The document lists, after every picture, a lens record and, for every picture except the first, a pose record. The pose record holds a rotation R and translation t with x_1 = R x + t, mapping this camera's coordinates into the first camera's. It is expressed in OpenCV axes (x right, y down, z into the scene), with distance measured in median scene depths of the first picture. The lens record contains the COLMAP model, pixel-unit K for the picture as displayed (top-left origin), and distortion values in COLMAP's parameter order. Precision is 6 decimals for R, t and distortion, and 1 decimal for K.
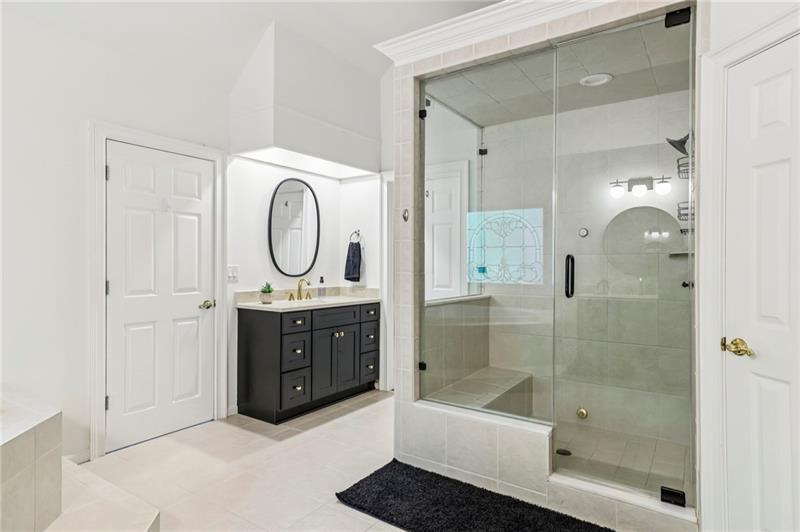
lens RADIAL K [[441.9, 0, 397.7], [0, 441.9, 263.9], [0, 0, 1]] dist [0.008459, 0.001671]
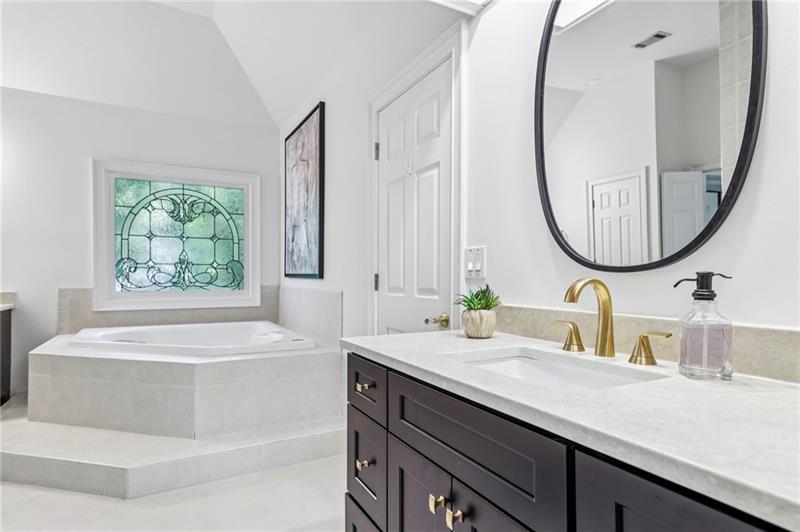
lens RADIAL K [[441.9, 0, 415.2], [0, 441.9, 283.5], [0, 0, 1]] dist [0.008459, 0.001671]
pose [[-0.428119, 0.008691, -0.903681, 0.090712], [0.000281, 0.999955, 0.009484, 0.040010], [0.903722, 0.003806, -0.428102, 1.203326]]
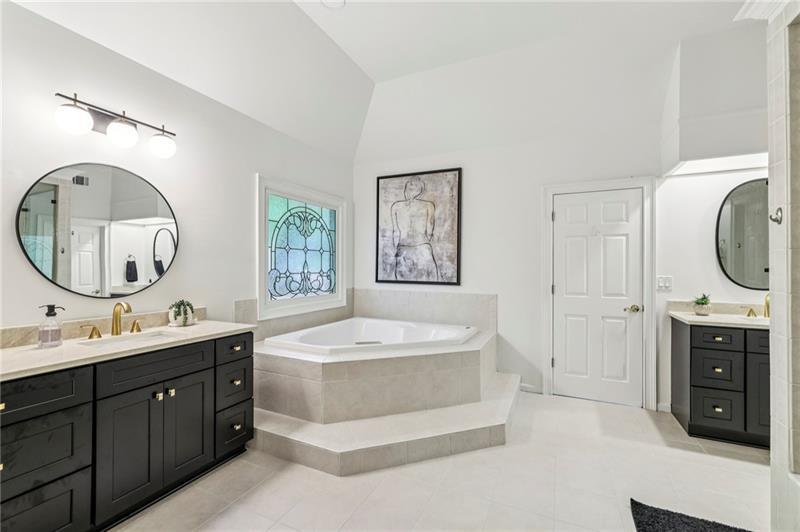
lens RADIAL K [[341.7, 0, 400.0], [0, 341.7, 267.3], [0, 0, 1]] dist [-0.000613, 0.001597]
pose [[0.175123, -0.004889, -0.984534, 0.370582], [-0.000835, 0.999987, -0.005114, -0.015094], [0.984546, 0.001717, 0.175116, 0.209285]]
